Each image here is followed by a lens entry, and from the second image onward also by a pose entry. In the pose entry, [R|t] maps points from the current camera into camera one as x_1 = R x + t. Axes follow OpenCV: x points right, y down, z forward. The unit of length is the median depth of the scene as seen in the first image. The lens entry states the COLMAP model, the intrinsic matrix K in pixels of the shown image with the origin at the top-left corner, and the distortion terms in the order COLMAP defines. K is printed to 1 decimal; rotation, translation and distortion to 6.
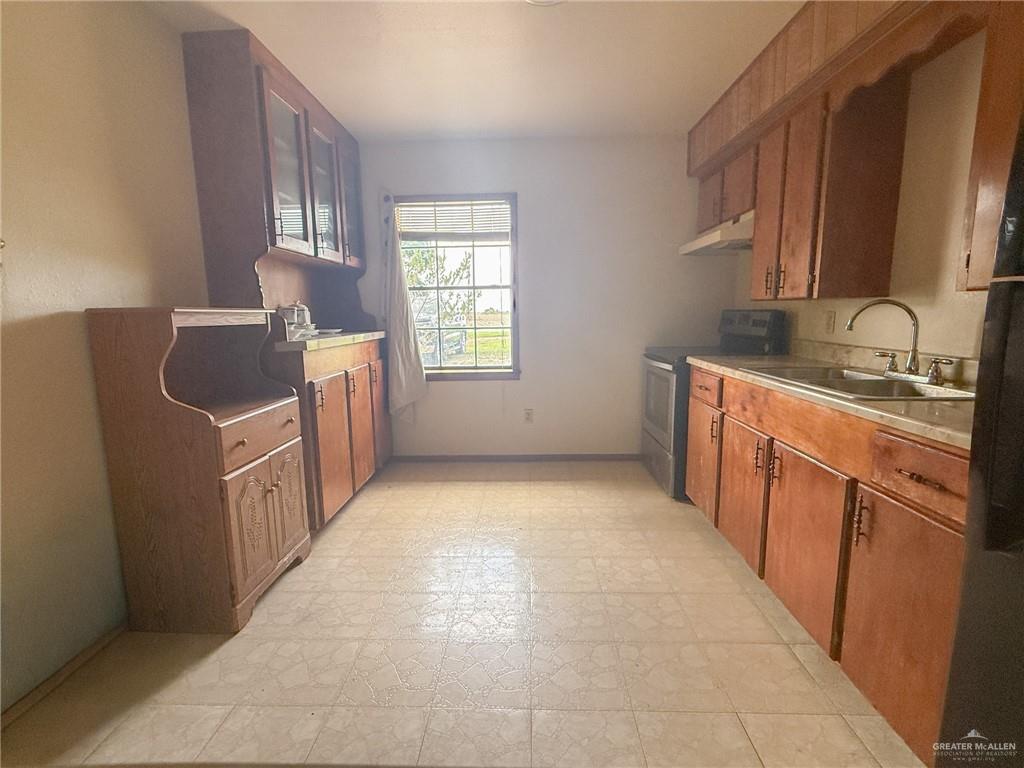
lens RADIAL K [[477.1, 0, 509.3], [0, 477.1, 384.9], [0, 0, 1]] dist [-0.000332, 0.000554]
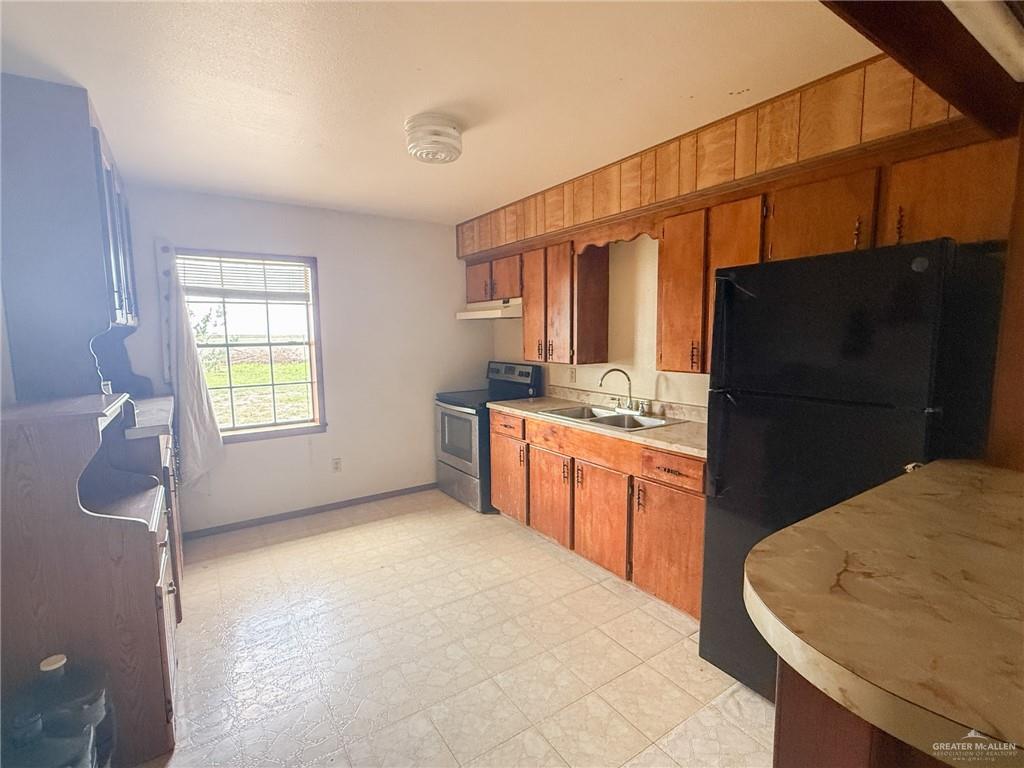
lens RADIAL K [[477.1, 0, 509.3], [0, 477.1, 384.9], [0, 0, 1]] dist [-0.000332, 0.000554]
pose [[0.815409, -0.058224, 0.575950, -0.400784], [0.088453, 0.995777, -0.024562, -0.084143], [-0.572088, 0.070973, 0.817116, -0.145705]]
